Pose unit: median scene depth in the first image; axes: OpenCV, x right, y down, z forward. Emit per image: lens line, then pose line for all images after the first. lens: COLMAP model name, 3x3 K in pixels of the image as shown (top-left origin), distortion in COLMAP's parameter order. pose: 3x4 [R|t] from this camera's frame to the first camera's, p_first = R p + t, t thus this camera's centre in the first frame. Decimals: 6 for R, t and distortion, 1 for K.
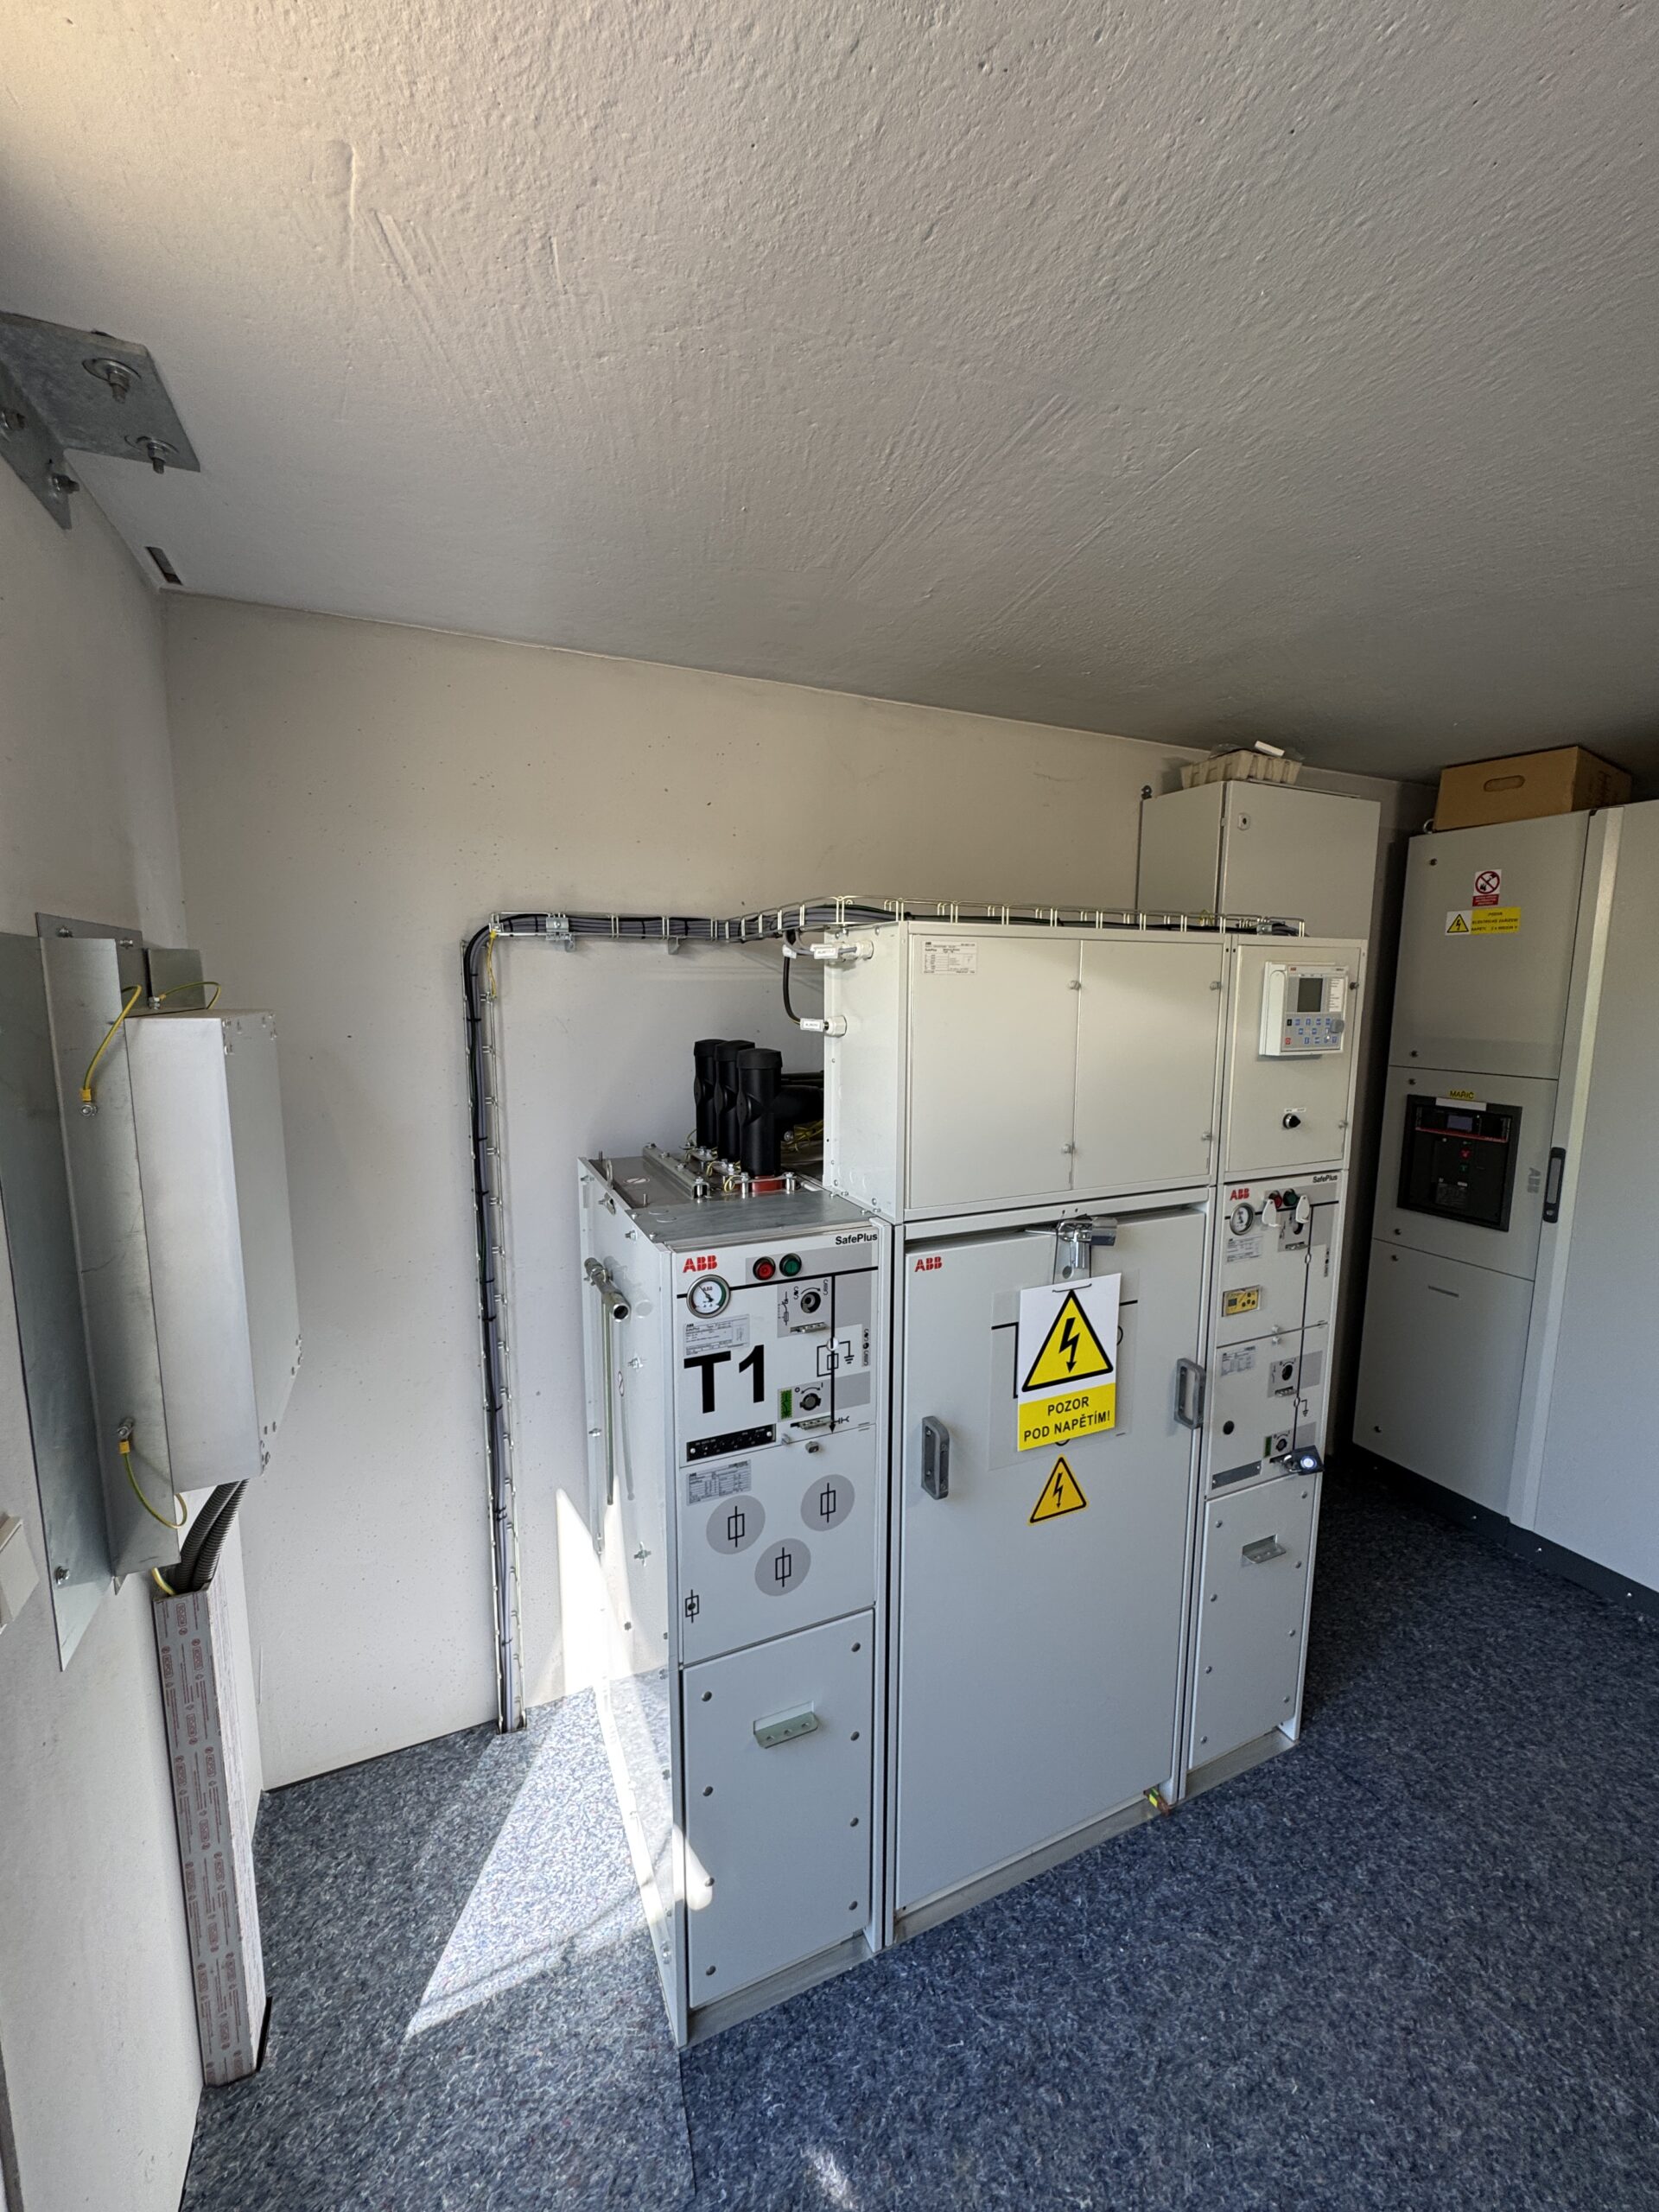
lens RADIAL K [[883.7, 0, 831.0], [0, 883.7, 1105.5], [0, 0, 1]] dist [-0.003873, 0.000826]
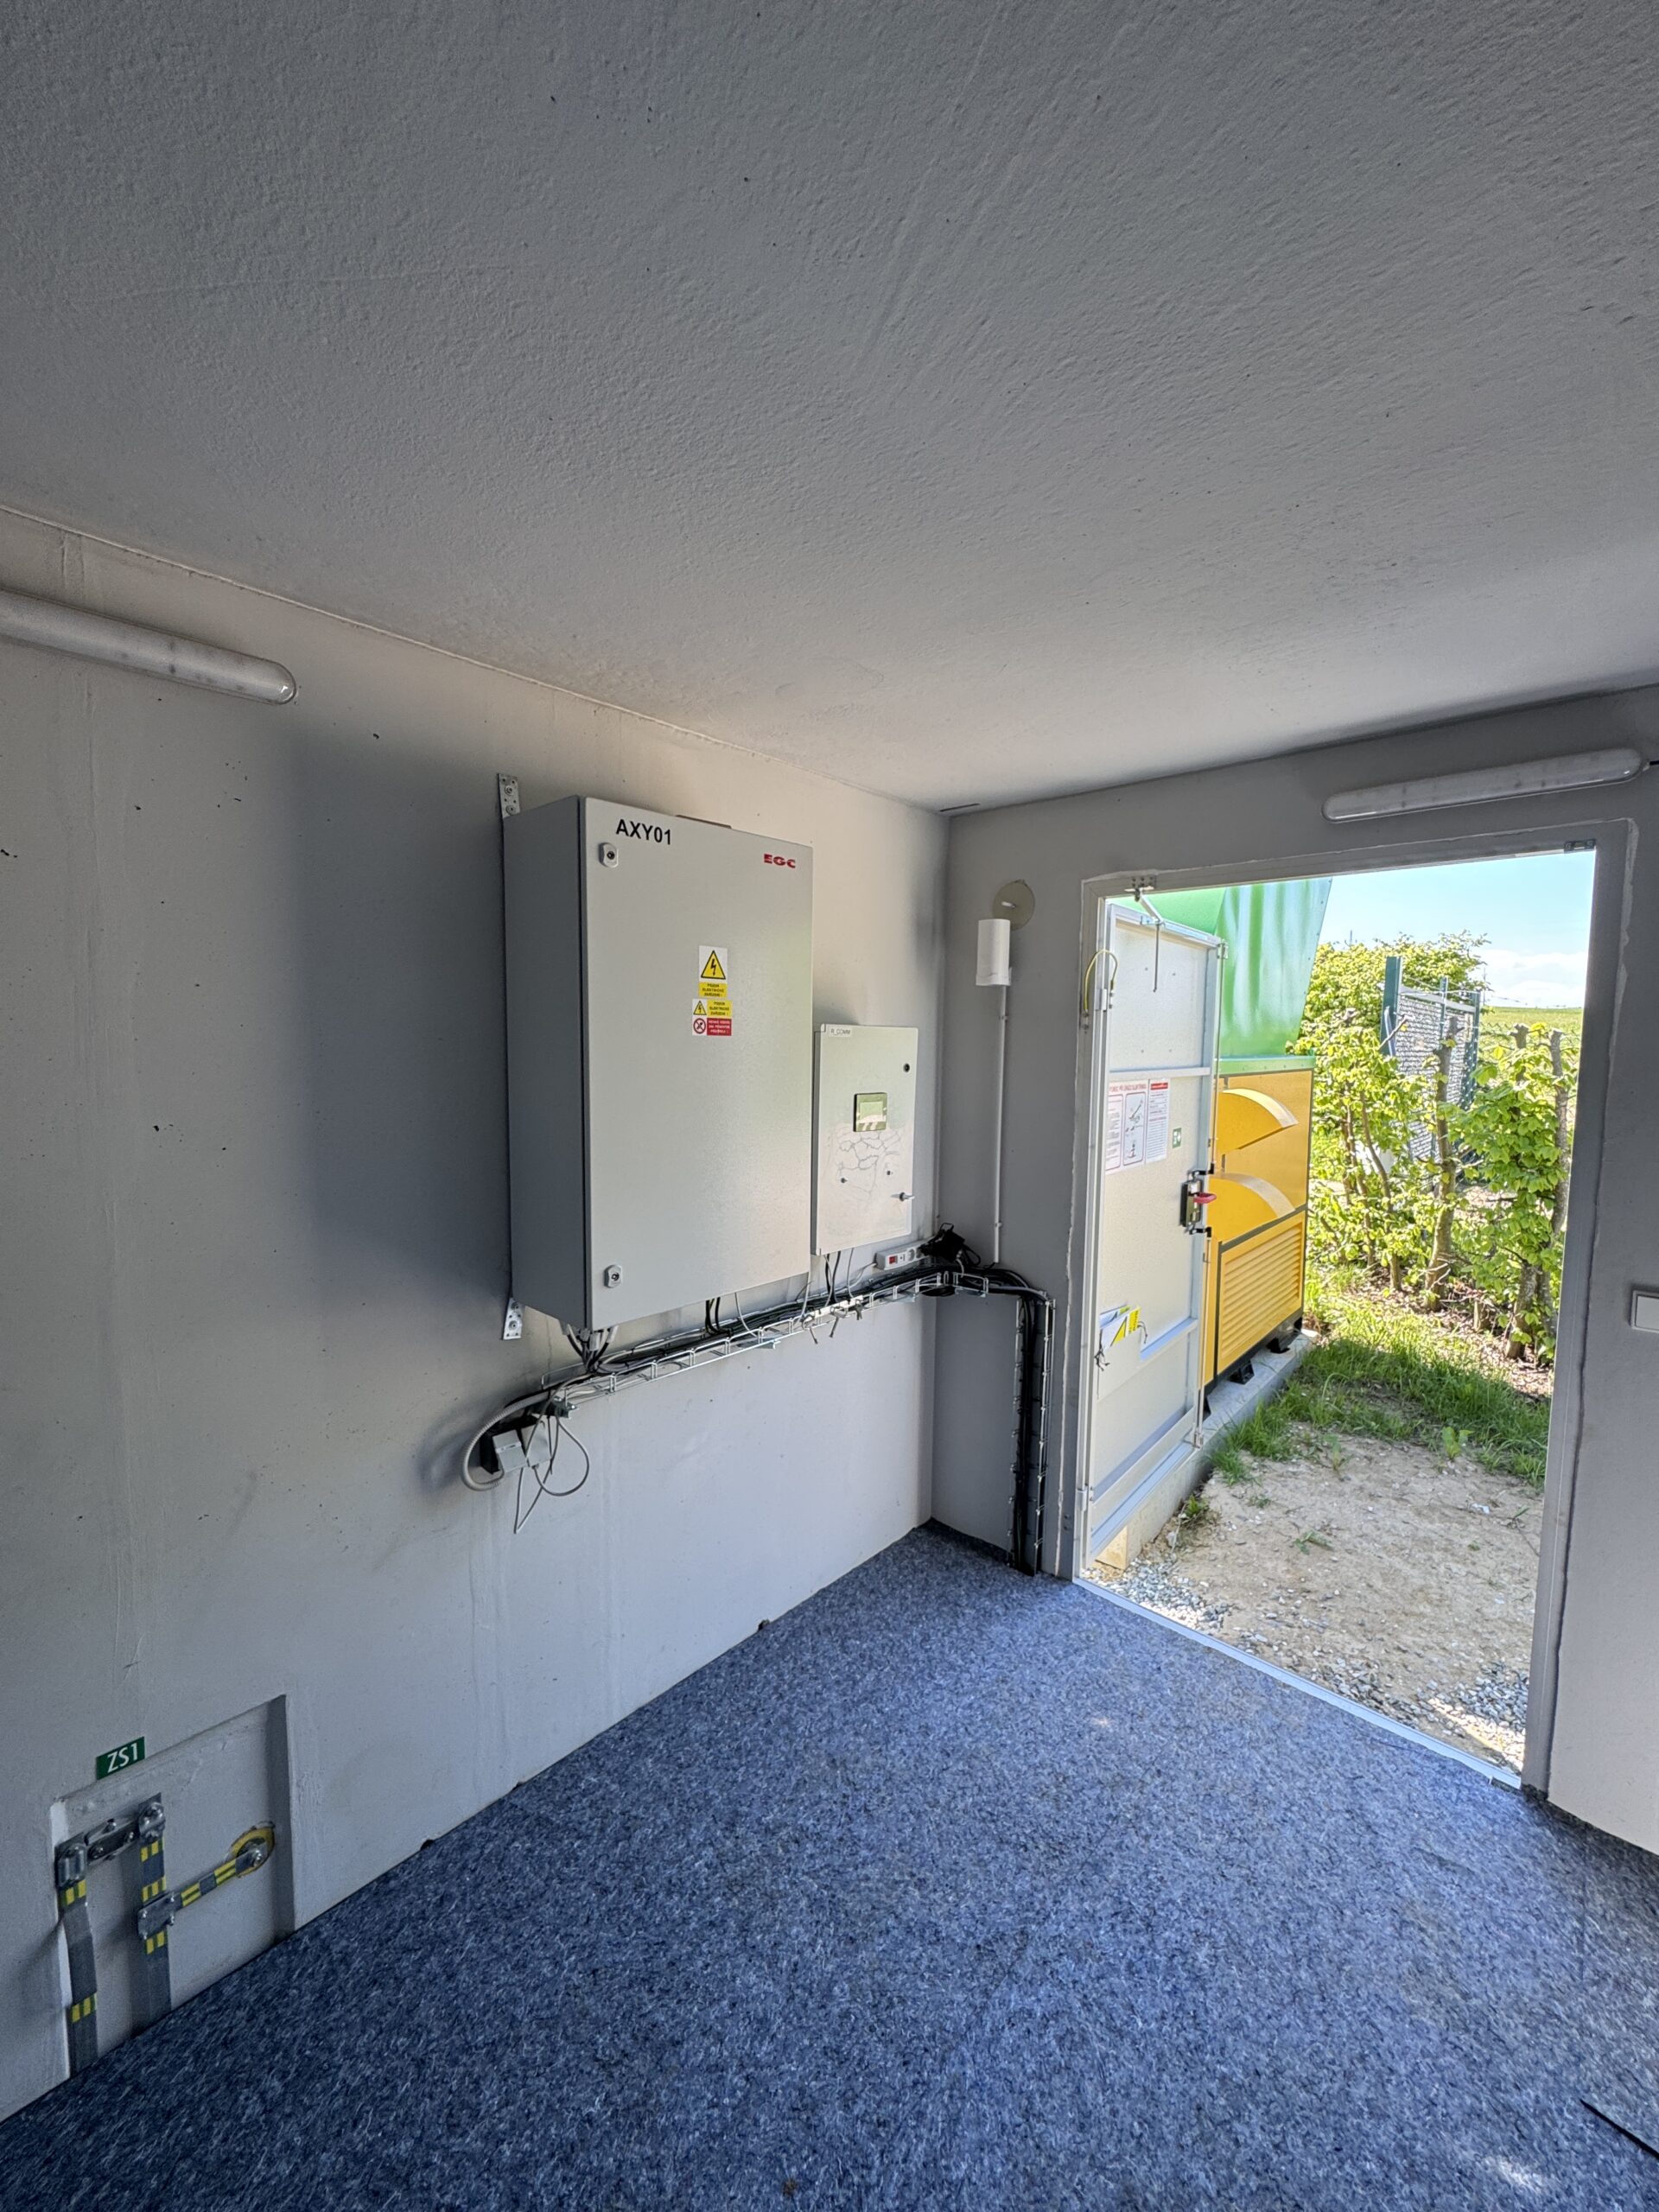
lens RADIAL K [[883.7, 0, 830.7], [0, 883.7, 1098.6], [0, 0, 1]] dist [-0.003873, 0.000826]
pose [[-0.925213, 0.005152, -0.379413, 0.826709], [-0.071555, 0.979599, 0.187793, -0.113104], [0.372640, 0.200898, -0.905969, 1.006478]]
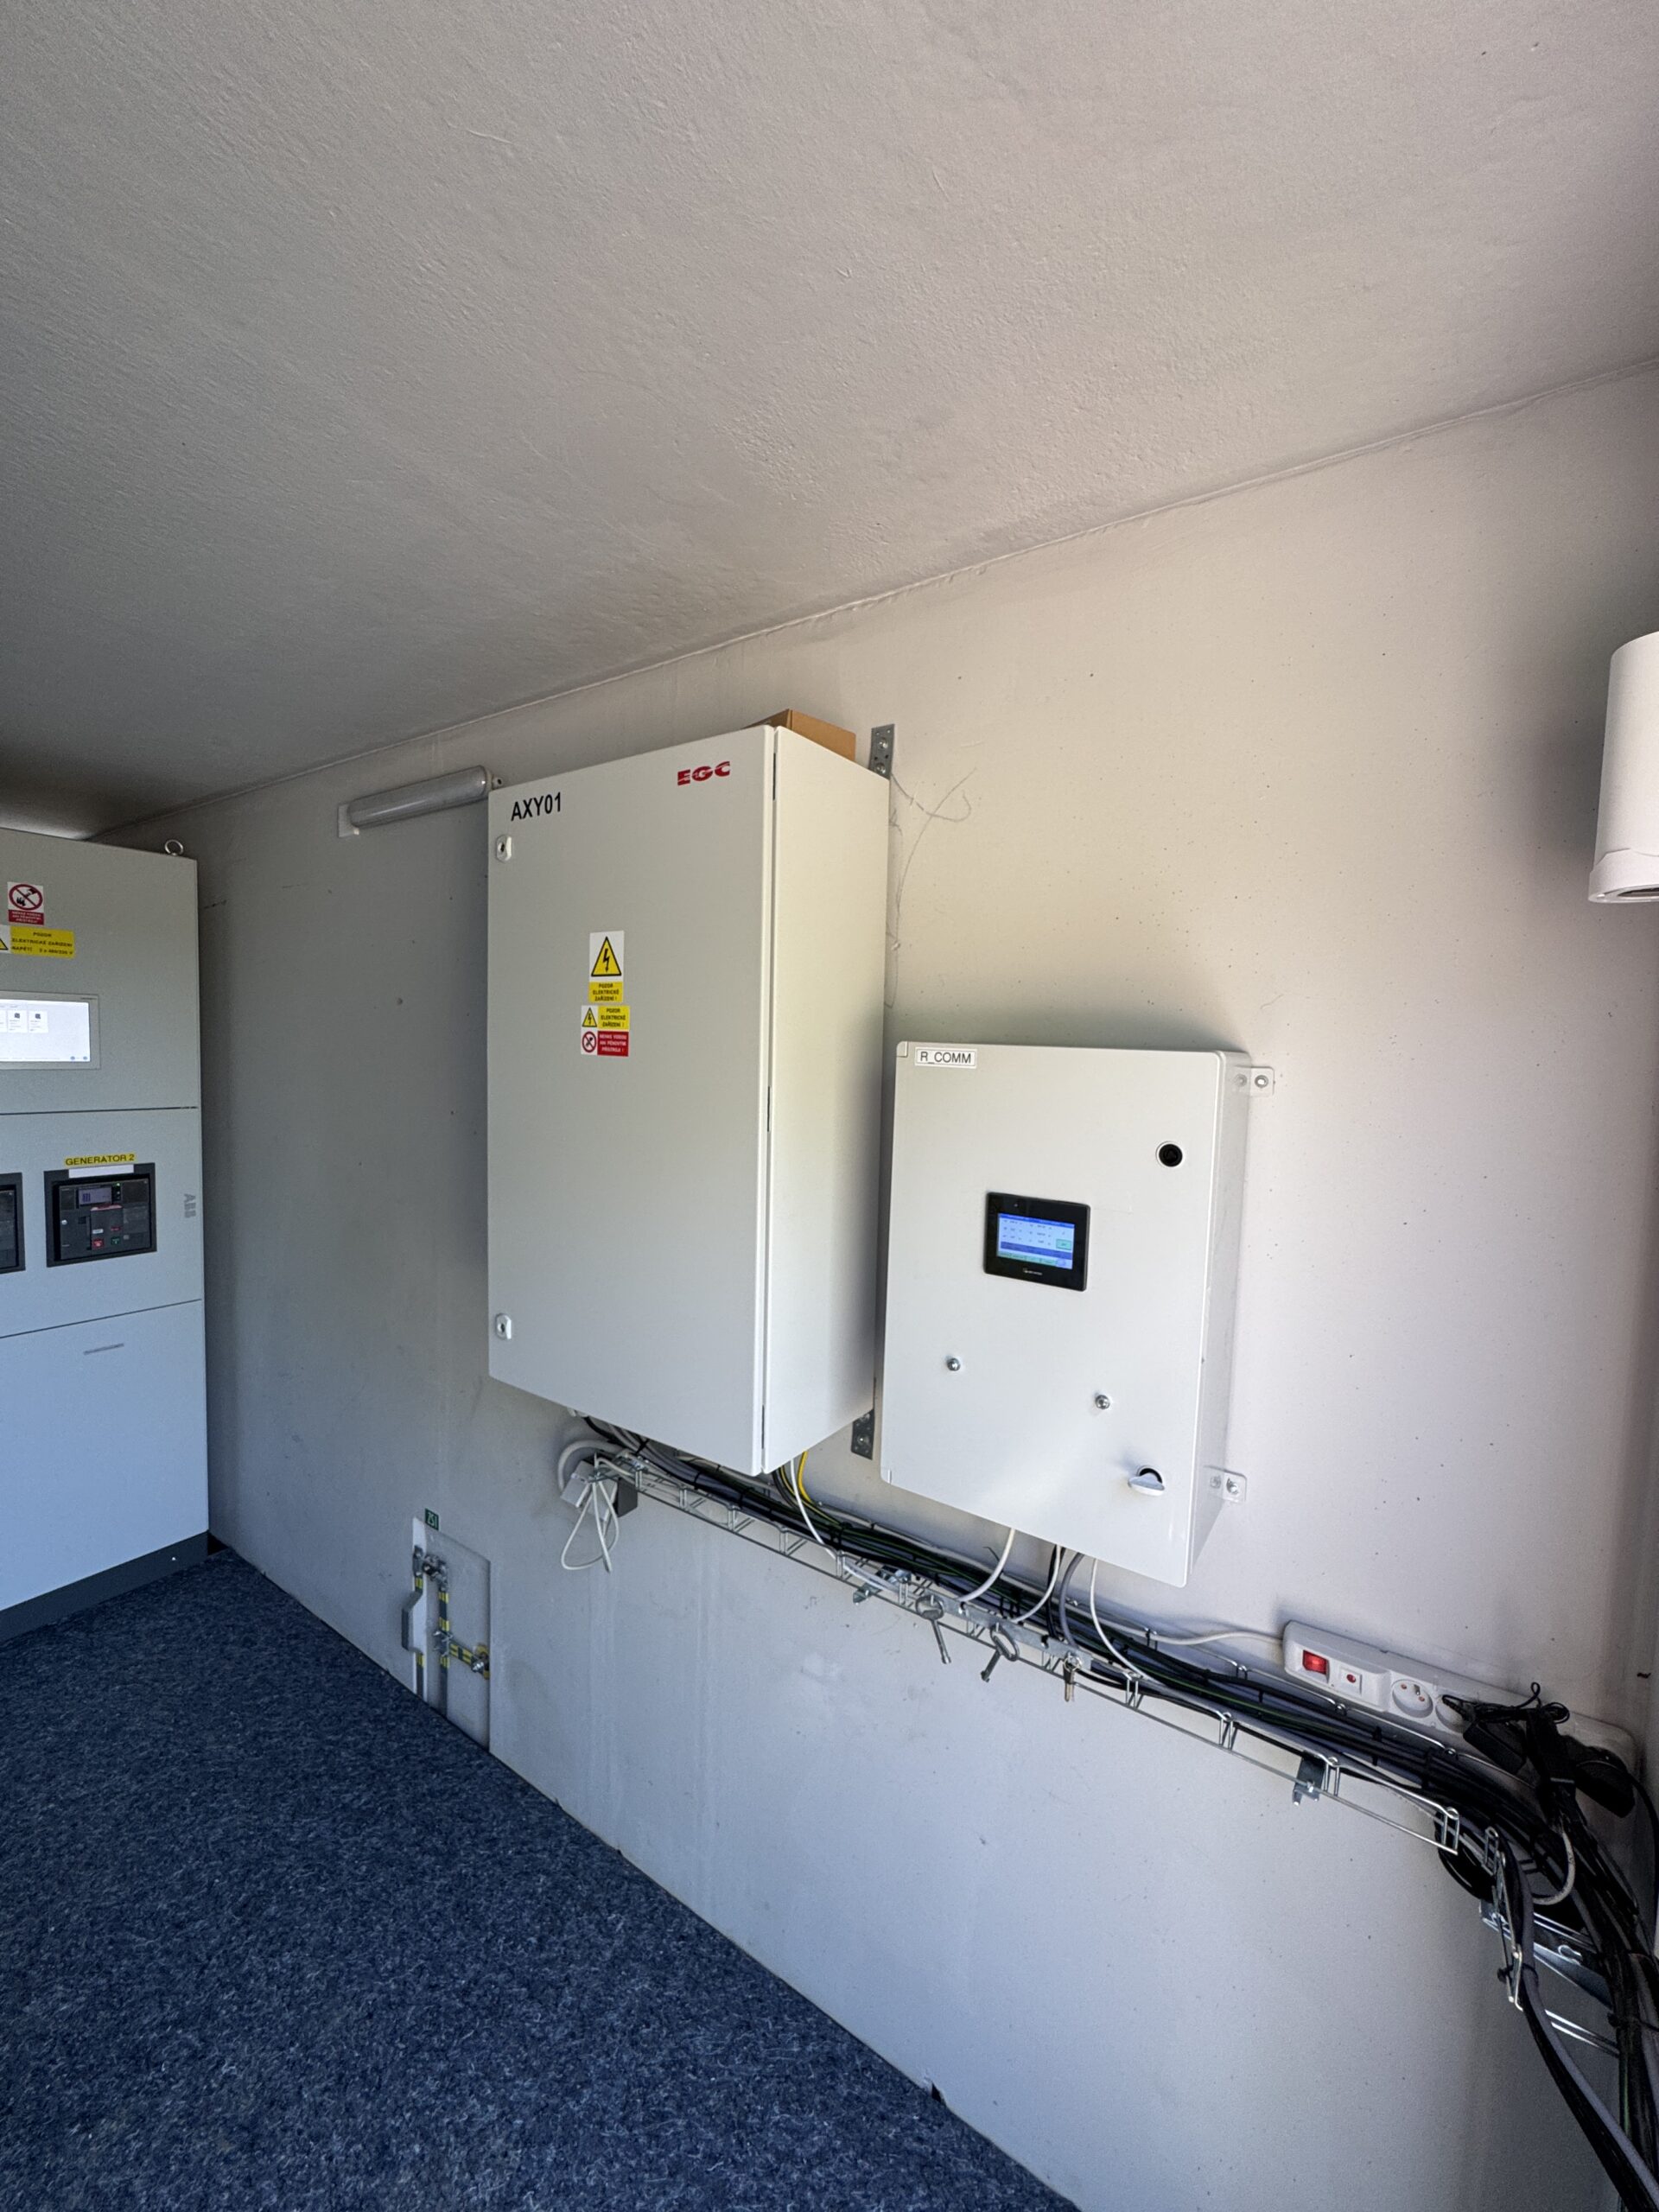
lens RADIAL K [[883.7, 0, 830.5], [0, 883.7, 1101.0], [0, 0, 1]] dist [-0.003873, 0.000826]
pose [[-0.511626, -0.077123, 0.855740, -0.202544], [0.079799, 0.987393, 0.136698, -0.027517], [-0.855495, 0.138225, -0.499021, 0.193960]]
